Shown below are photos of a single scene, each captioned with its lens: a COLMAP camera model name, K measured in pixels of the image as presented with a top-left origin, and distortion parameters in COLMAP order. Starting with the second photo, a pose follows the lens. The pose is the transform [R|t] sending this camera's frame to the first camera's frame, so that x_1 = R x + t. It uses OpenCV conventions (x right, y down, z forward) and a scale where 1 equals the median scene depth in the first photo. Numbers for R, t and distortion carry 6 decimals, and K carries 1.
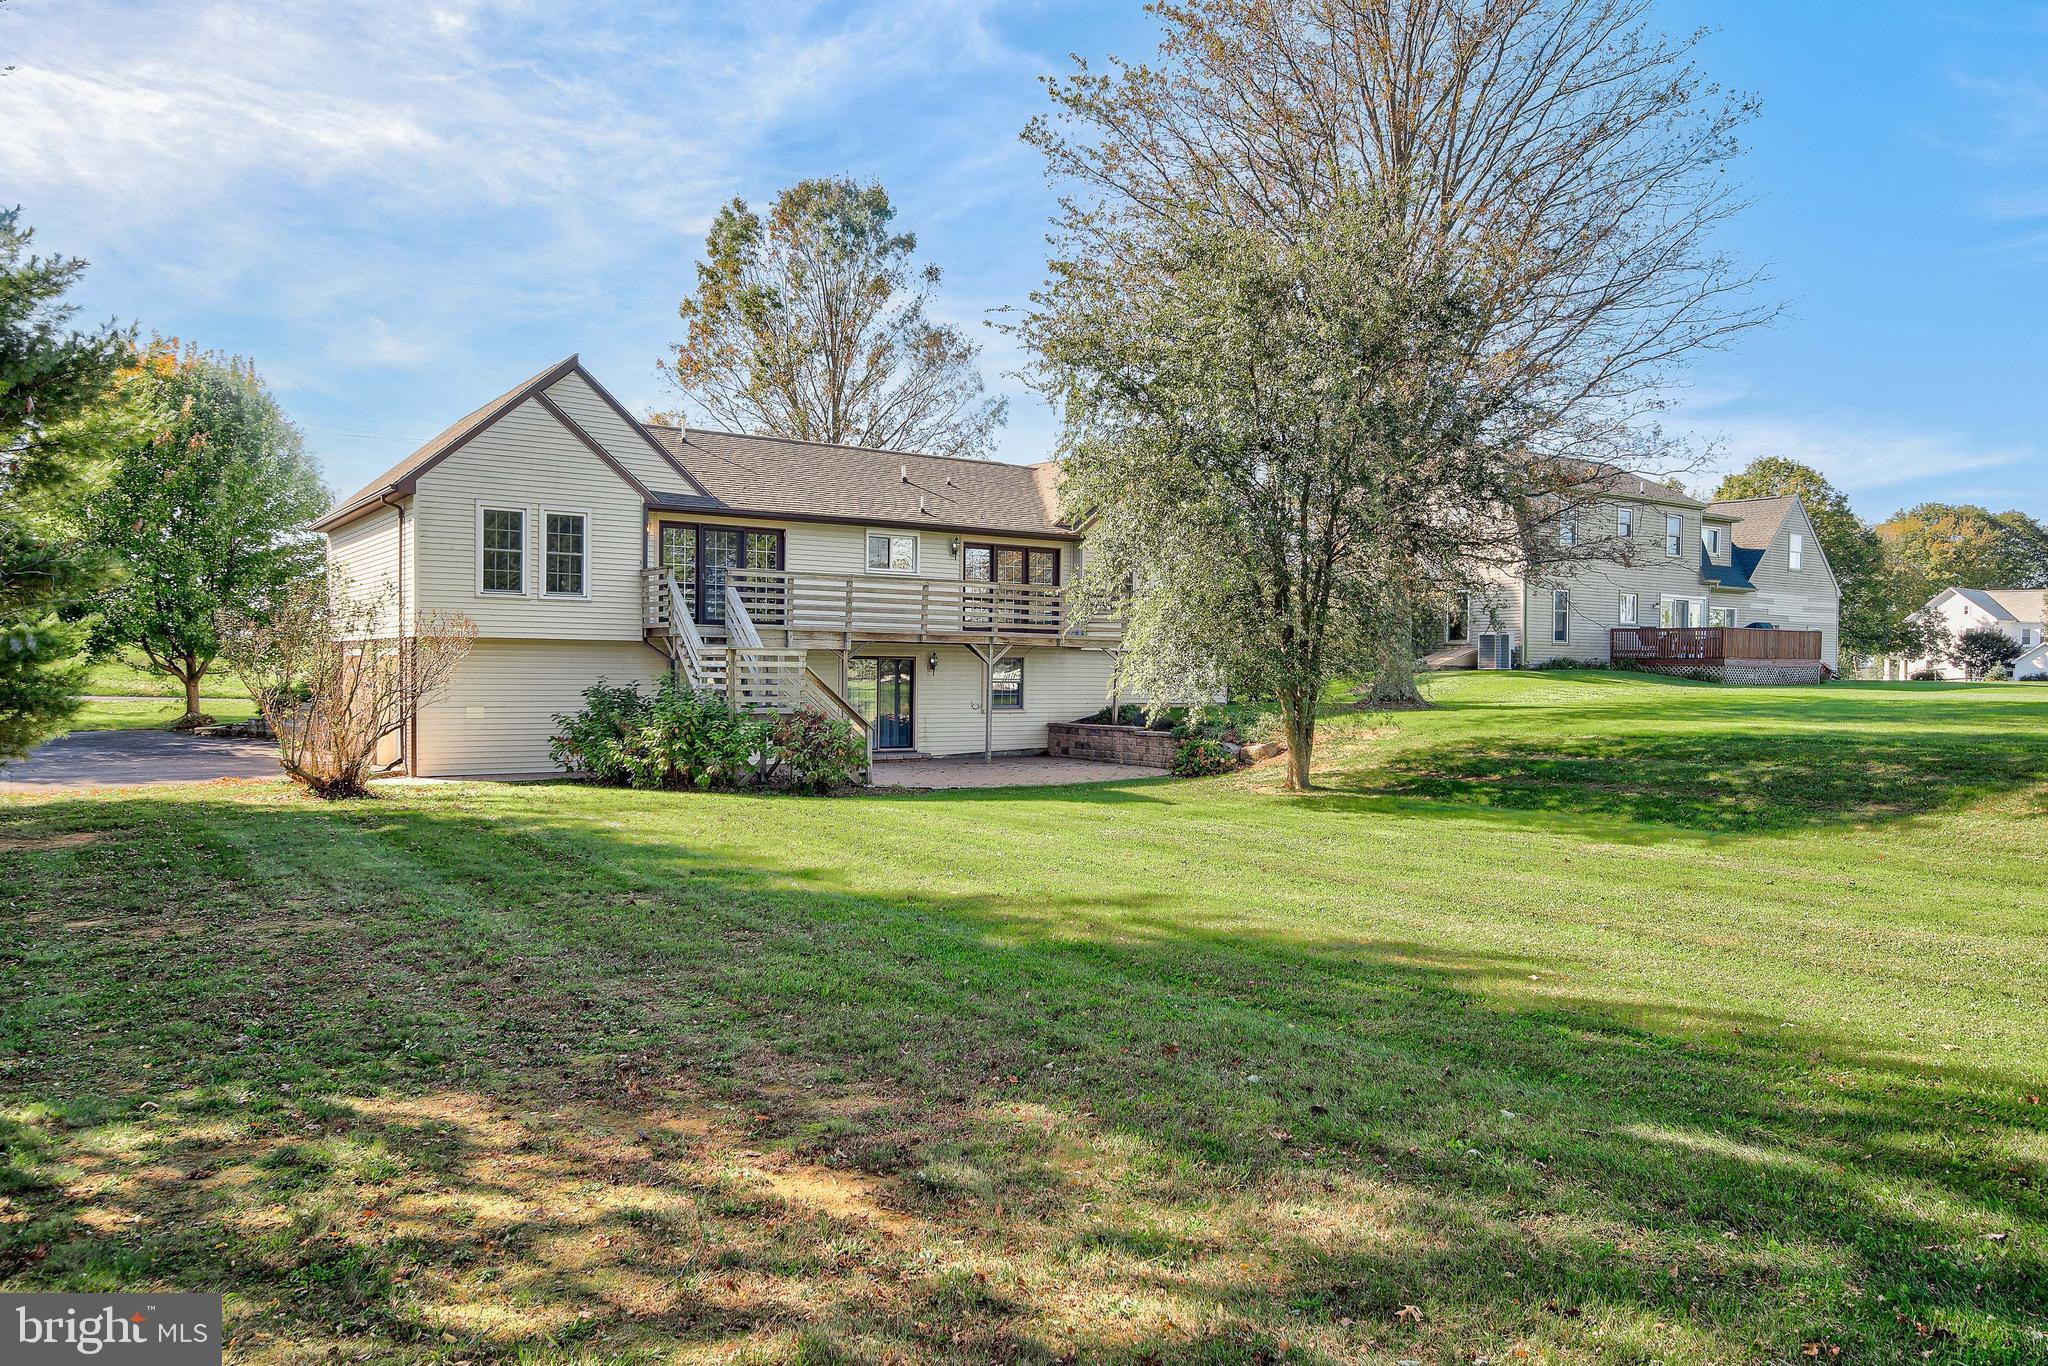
lens RADIAL K [[1404.0, 0, 1024.0], [0, 1404.0, 683.0], [0, 0, 1]] dist [-0.000753, -0.000027]
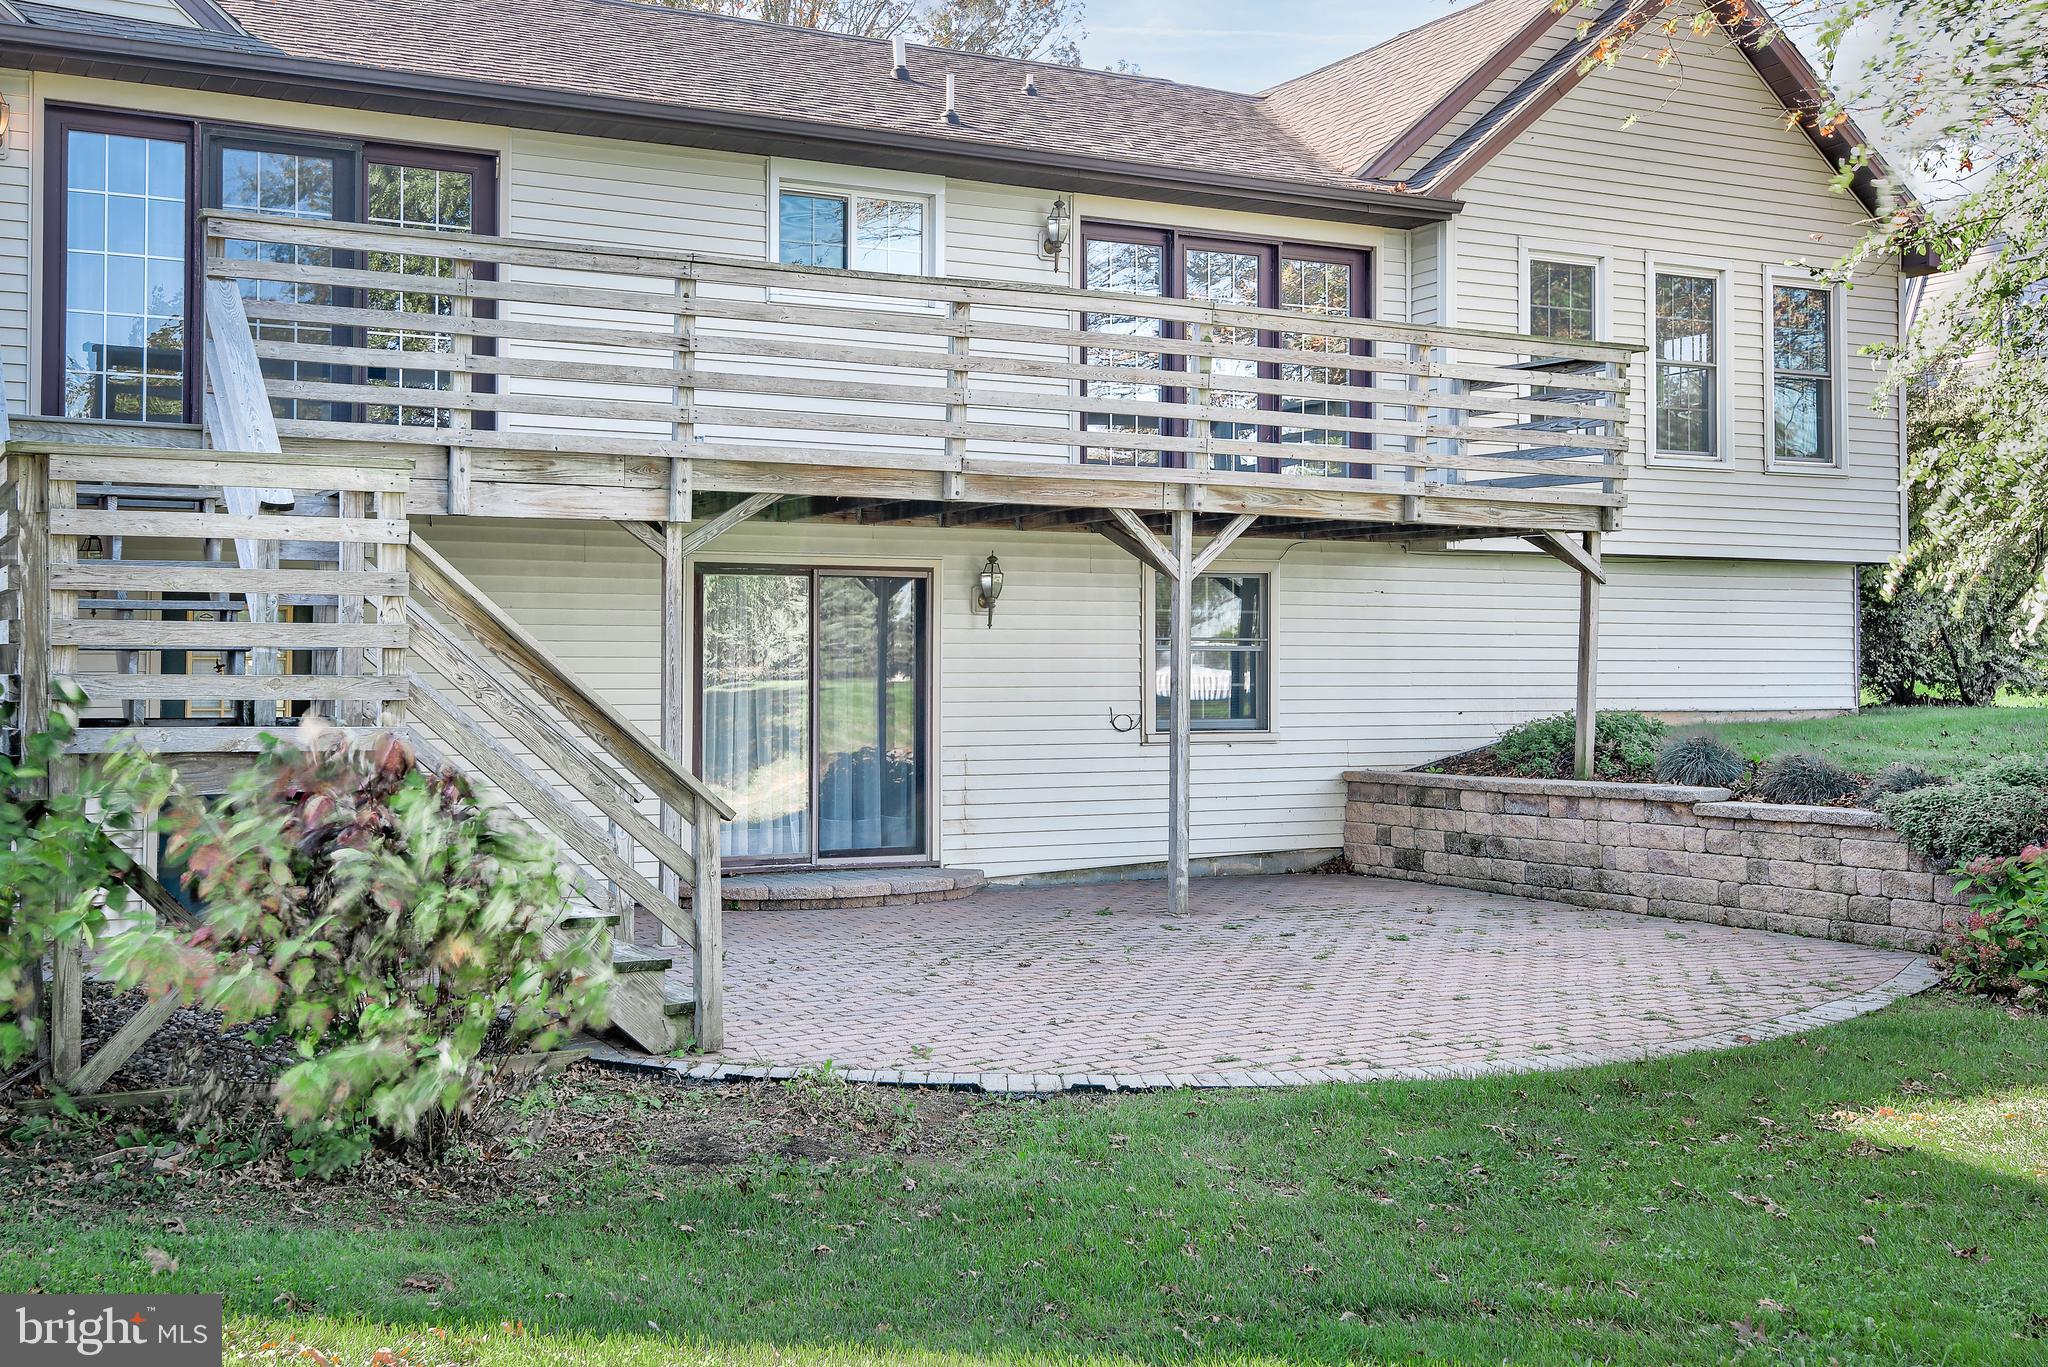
lens RADIAL K [[2237.0, 0, 1024.0], [0, 2237.0, 683.5], [0, 0, 1]] dist [0.001381, 0.000688]
pose [[0.998096, -0.010451, -0.060792, -0.027366], [0.010015, 0.999922, -0.007472, 0.011798], [0.060865, 0.006849, 0.998122, 0.512981]]
